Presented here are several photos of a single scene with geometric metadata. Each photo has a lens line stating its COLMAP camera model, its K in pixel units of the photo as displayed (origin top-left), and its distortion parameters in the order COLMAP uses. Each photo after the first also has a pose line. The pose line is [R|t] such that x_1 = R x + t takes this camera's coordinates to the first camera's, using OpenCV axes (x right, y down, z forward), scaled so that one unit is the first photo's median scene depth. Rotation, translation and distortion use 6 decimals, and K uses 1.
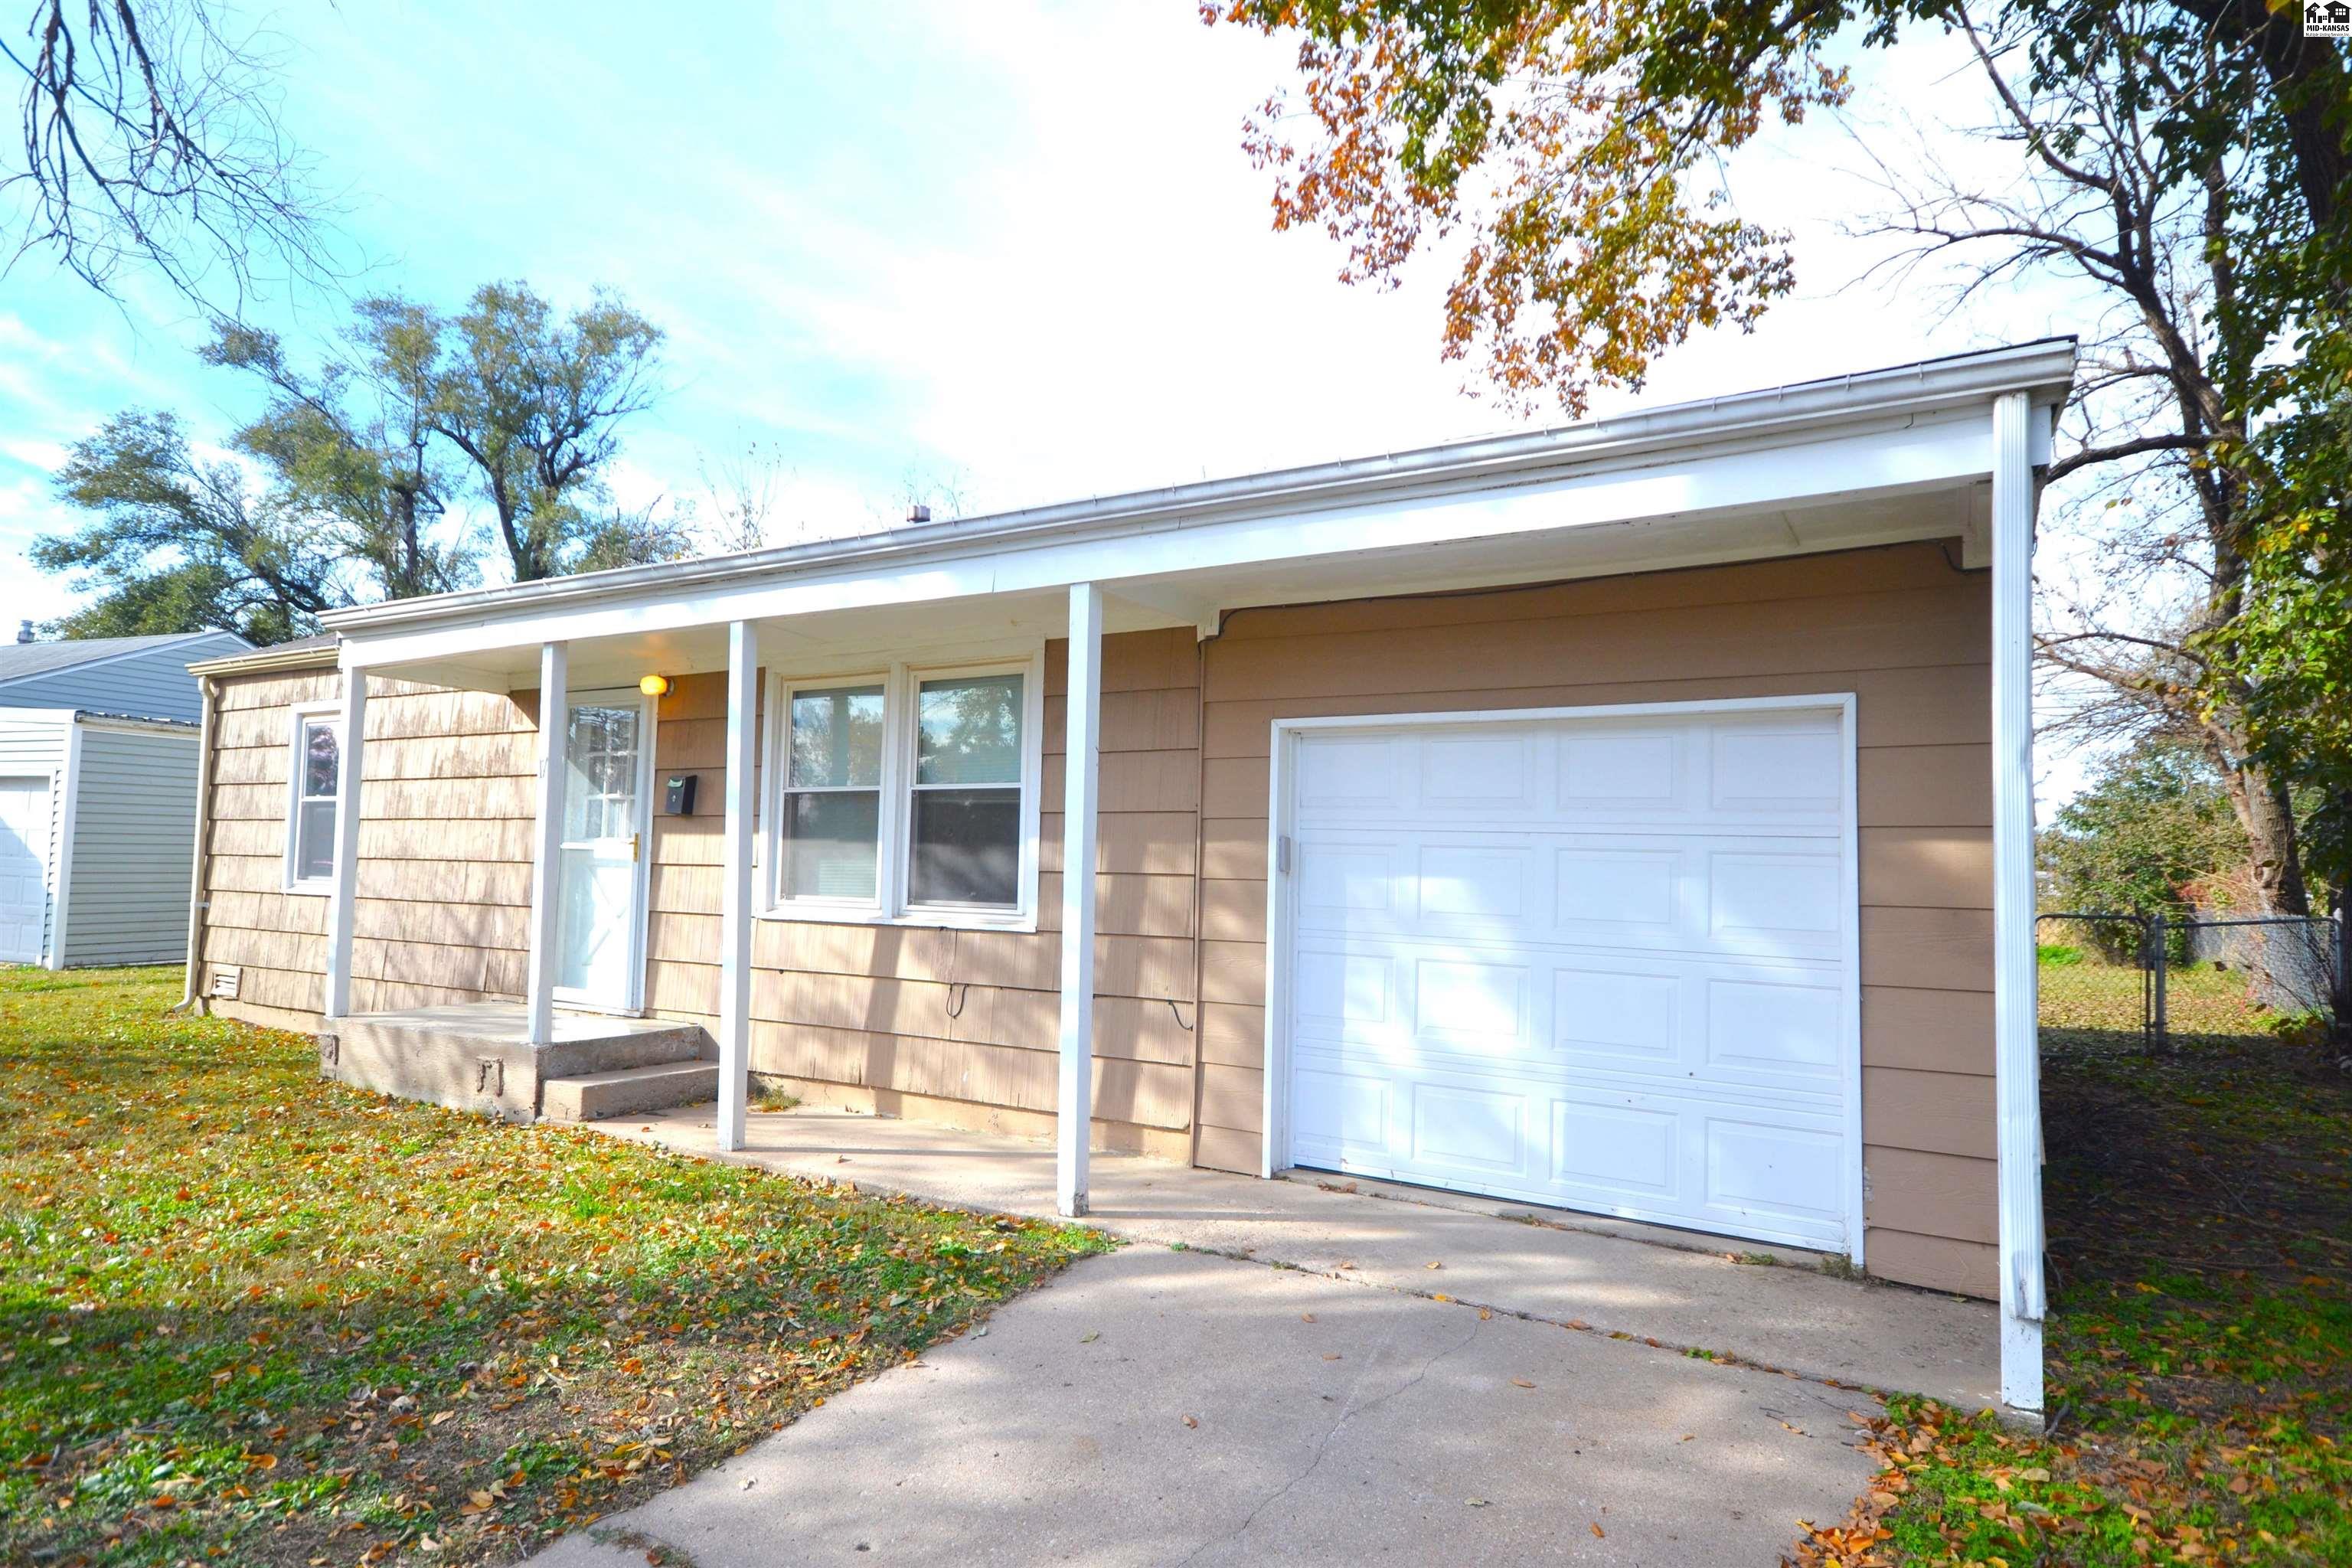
lens RADIAL K [[1322.6, 0, 1175.2], [0, 1322.6, 804.0], [0, 0, 1]] dist [0.008193, 0.002278]
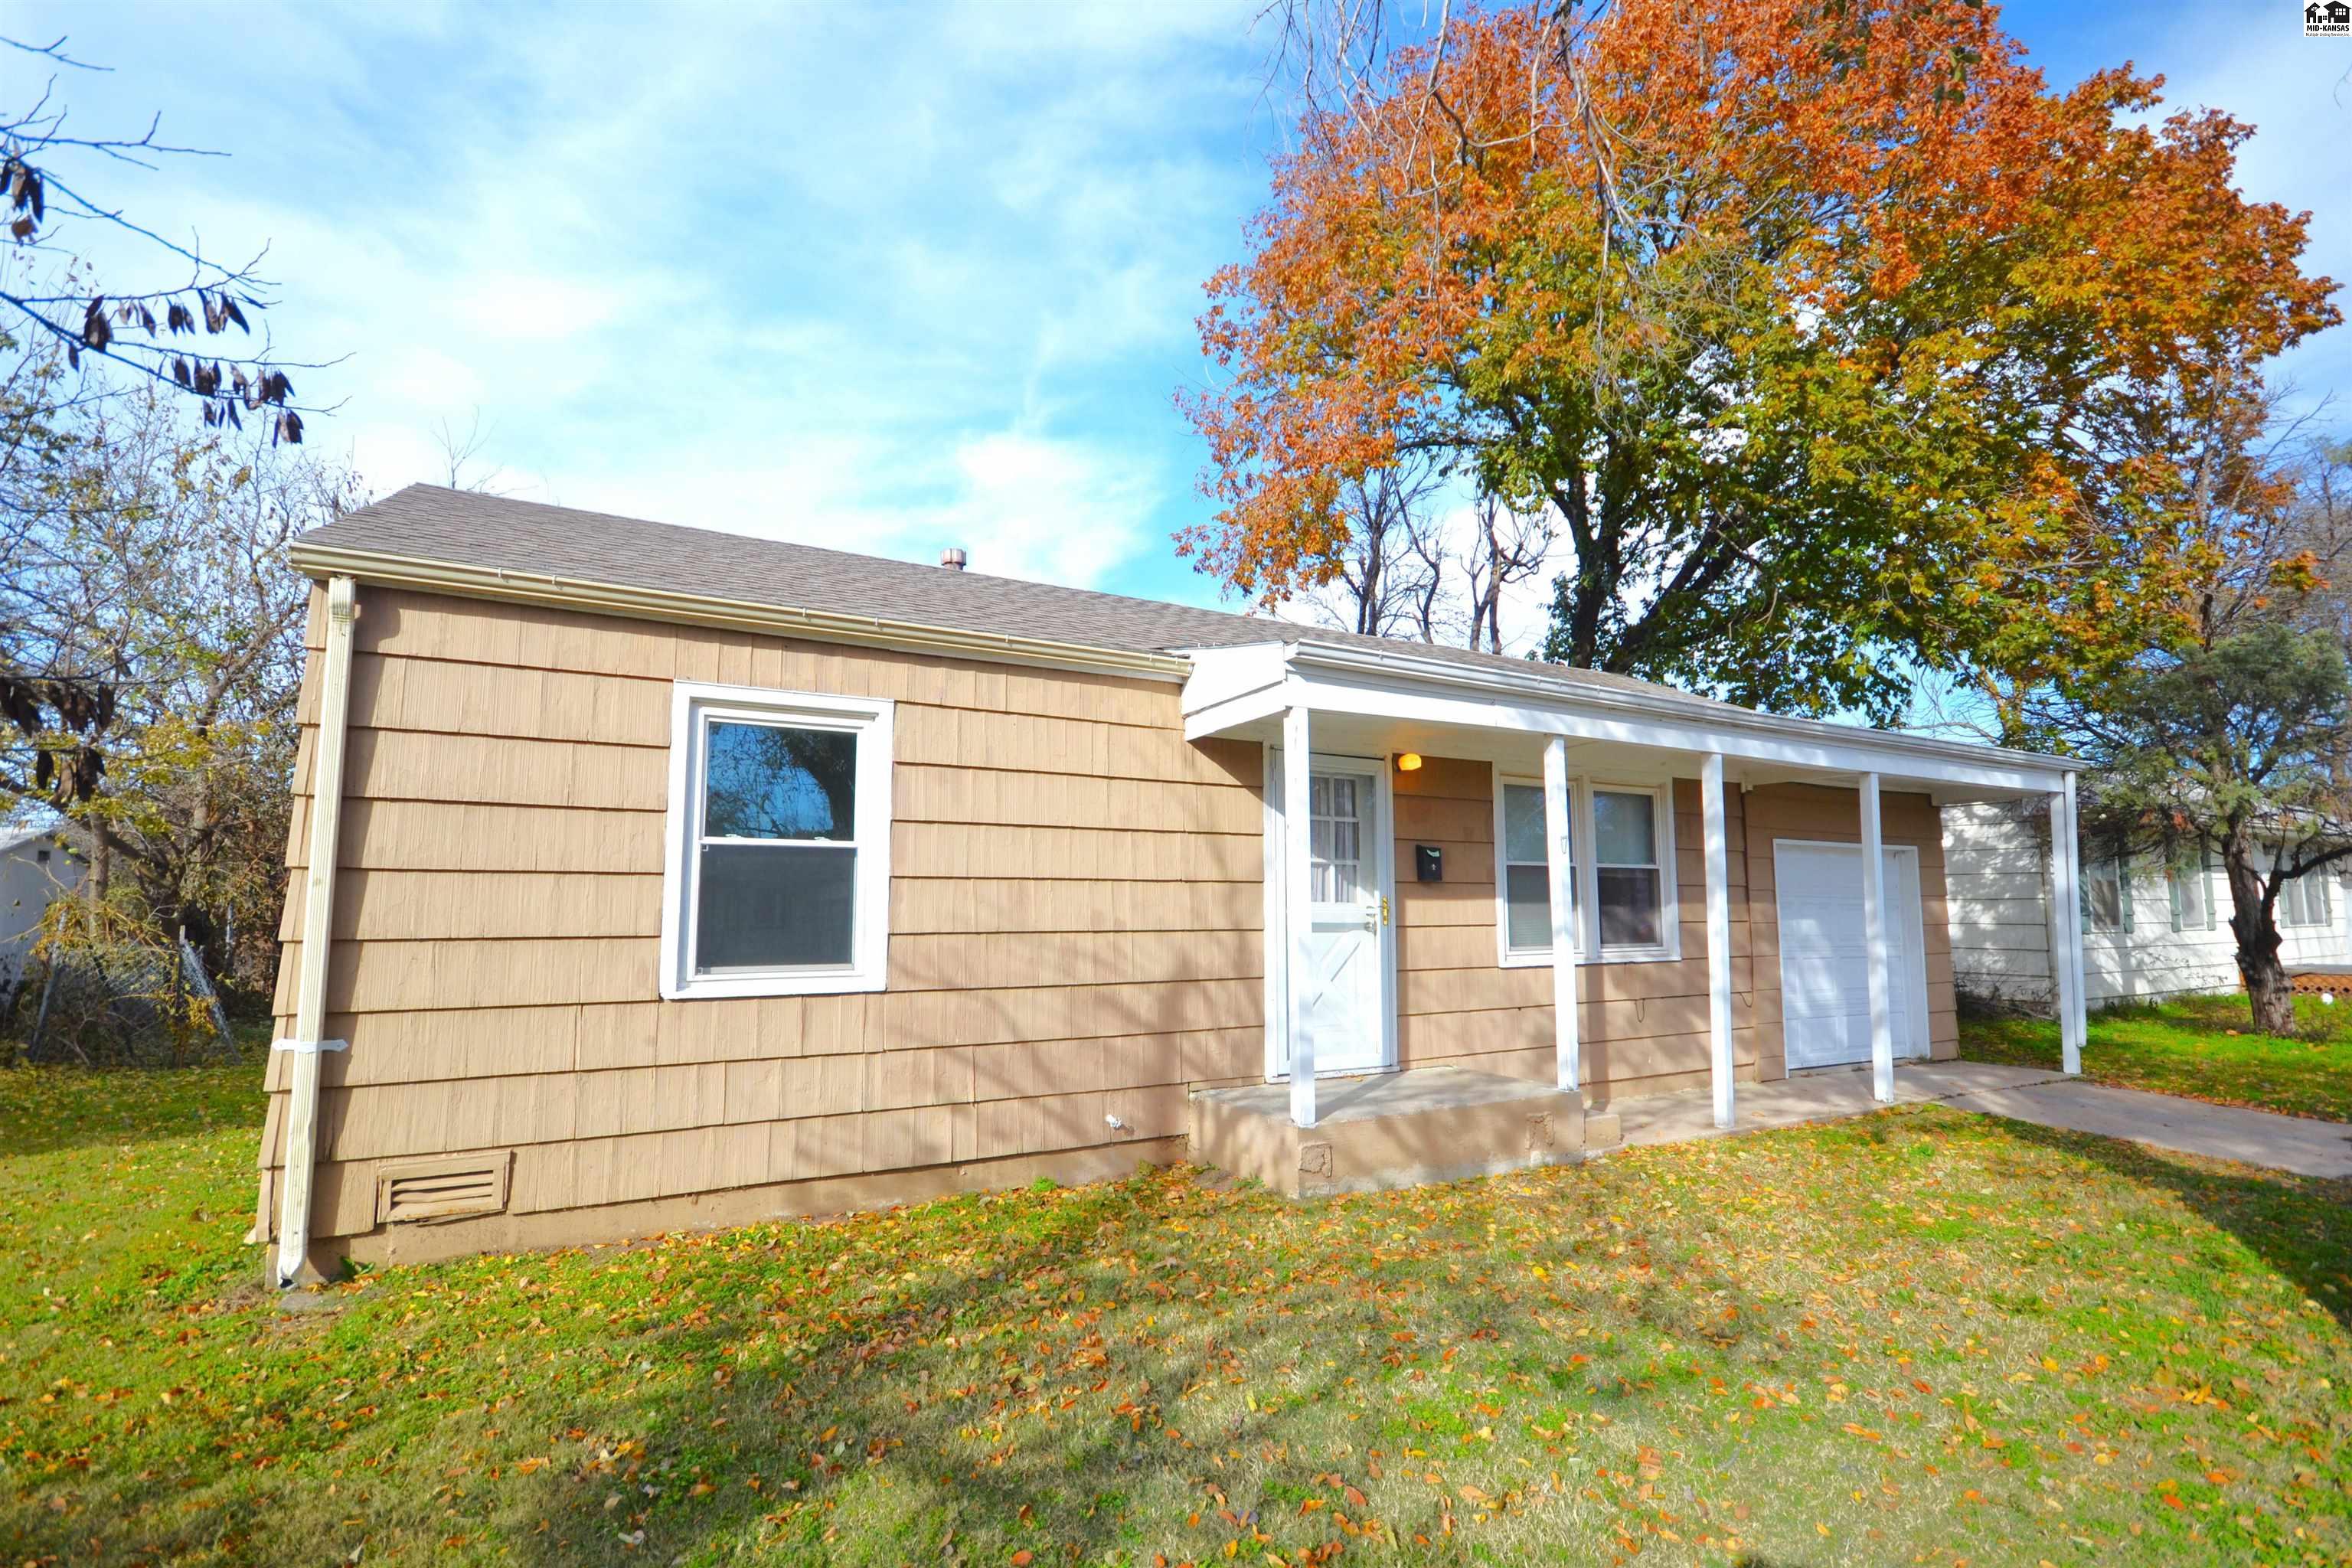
lens RADIAL K [[1077.6, 0, 1176.7], [0, 1077.6, 803.9], [0, 0, 1]] dist [0.001028, -0.000507]
pose [[0.486825, 0.060390, 0.871409, -1.127842], [-0.036090, 0.998146, -0.049011, -0.004311], [-0.872754, -0.007590, 0.488102, 0.656626]]
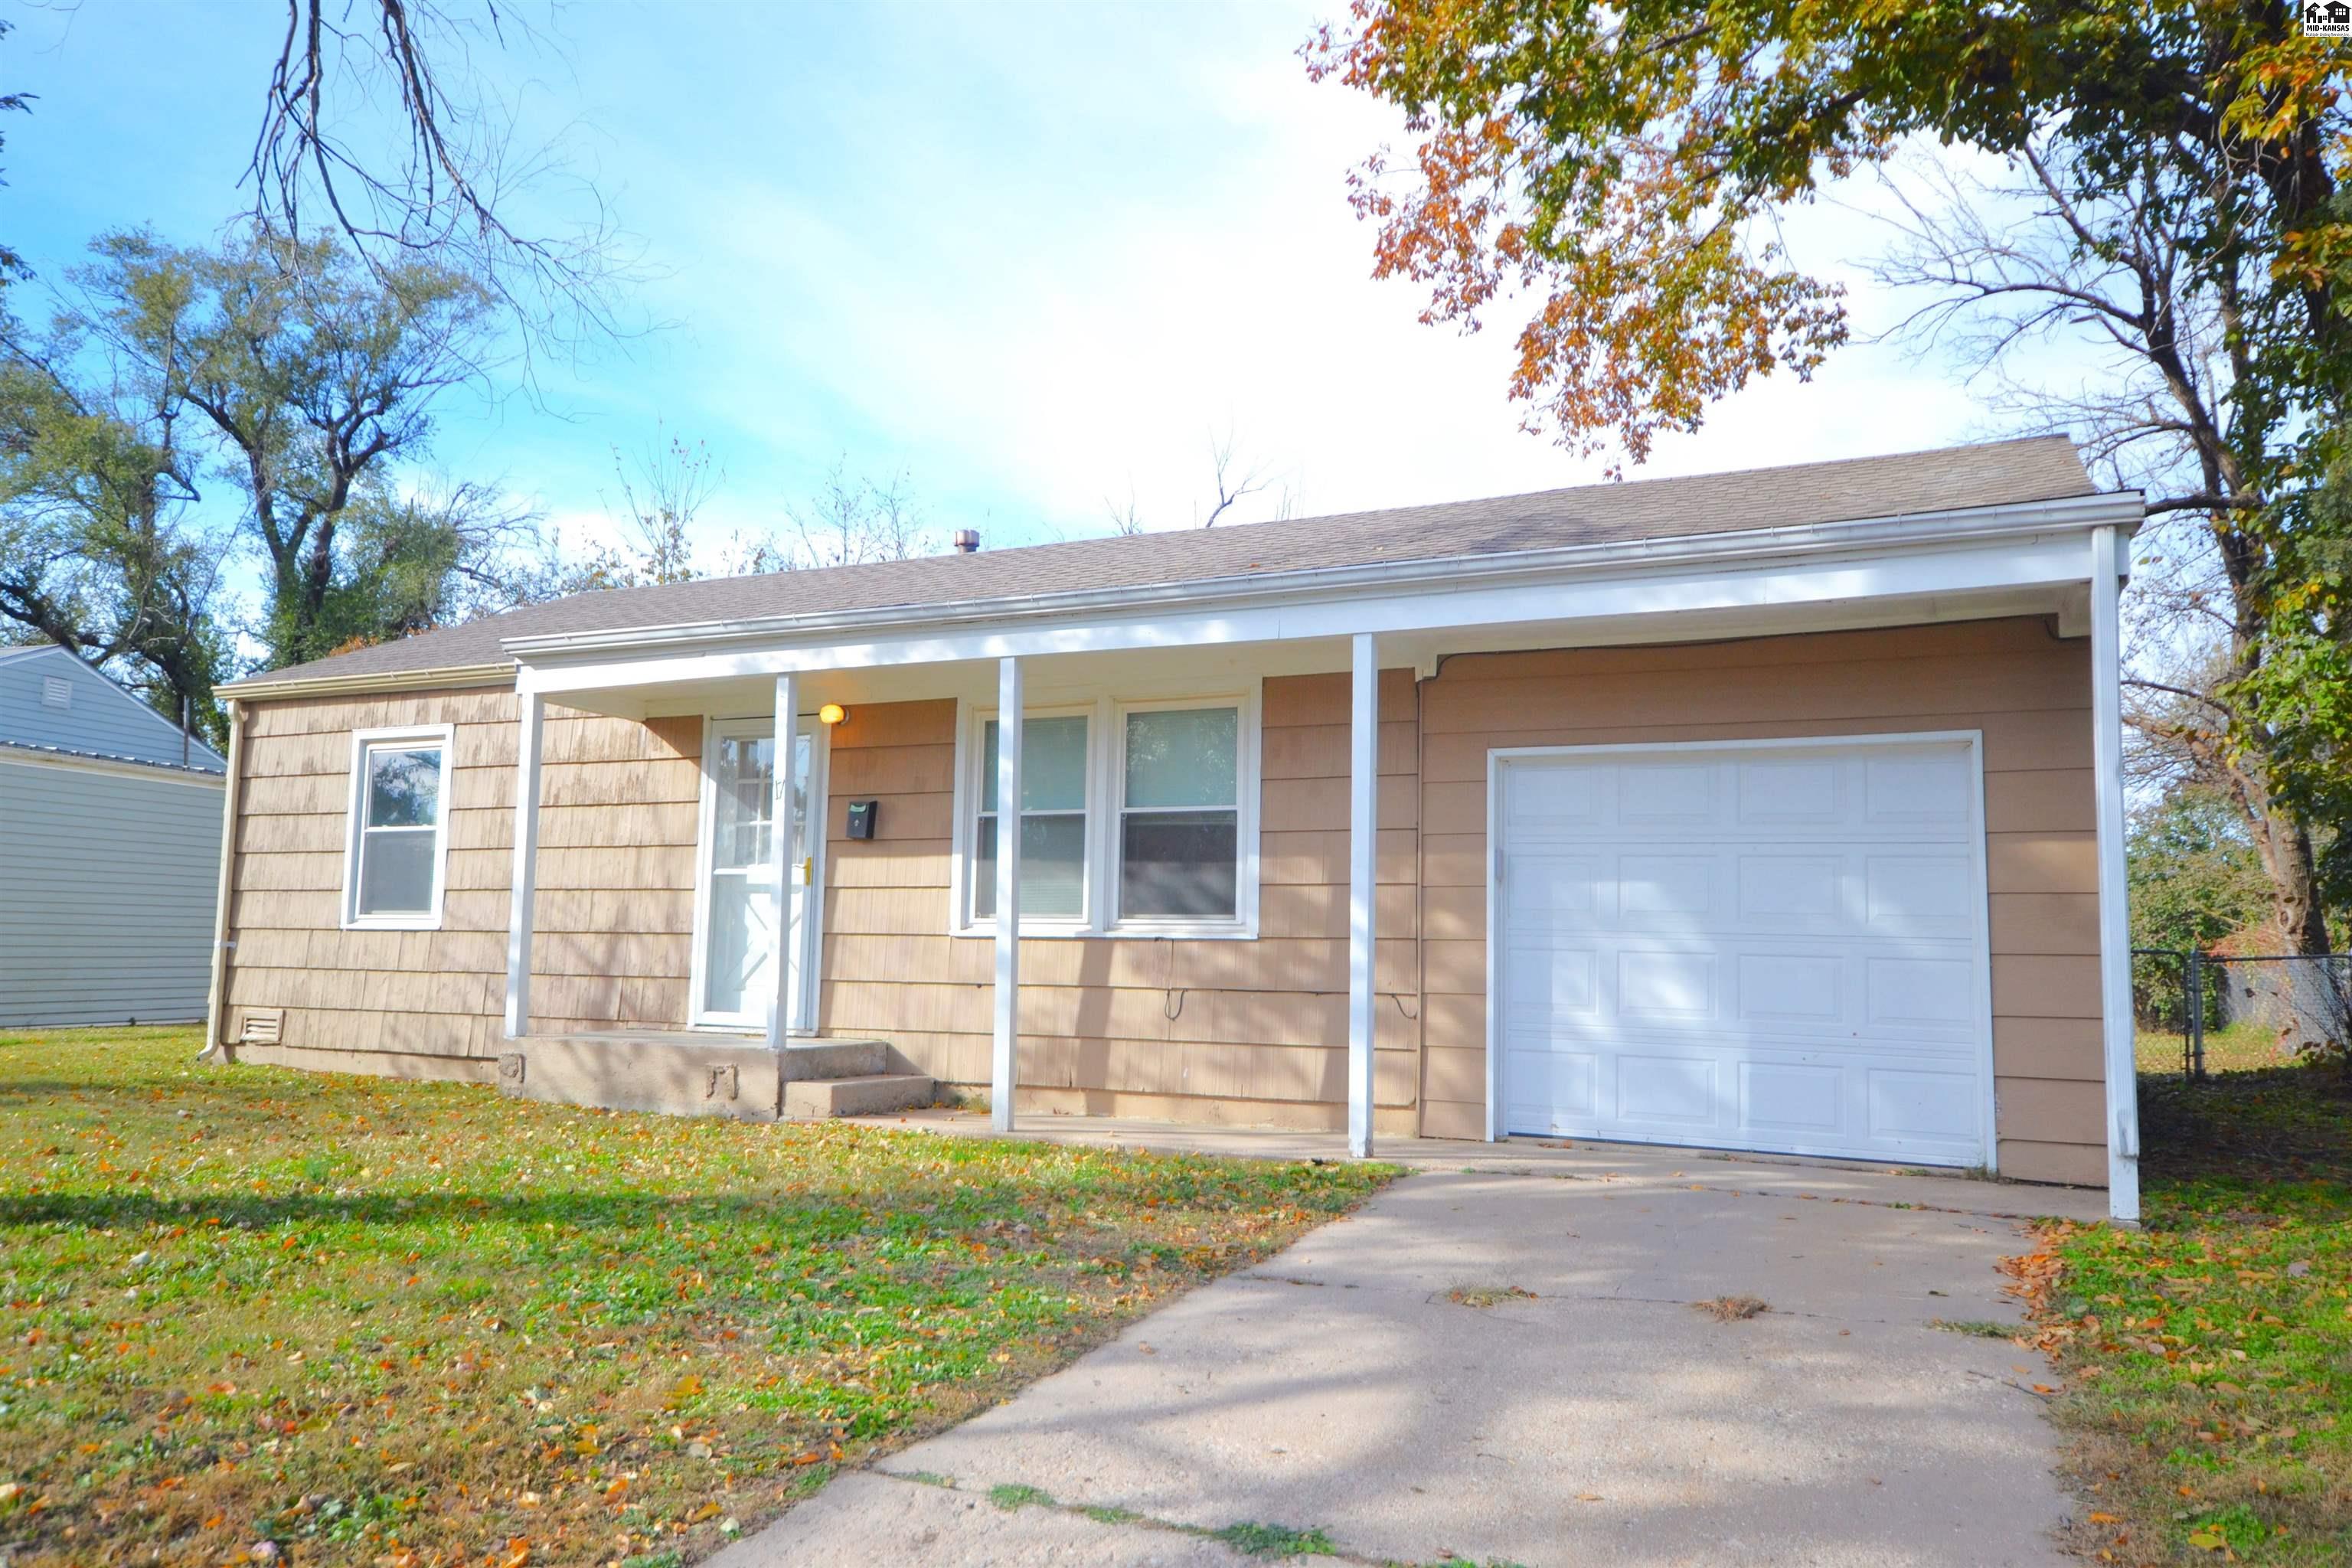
lens RADIAL K [[1679.5, 0, 1180.6], [0, 1679.5, 808.4], [0, 0, 1]] dist [-0.004571, 0.026444]
pose [[0.994944, 0.006529, 0.100216, -0.227307], [-0.002526, 0.999196, -0.040012, 0.032058], [-0.100397, 0.039556, 0.994161, -0.292260]]
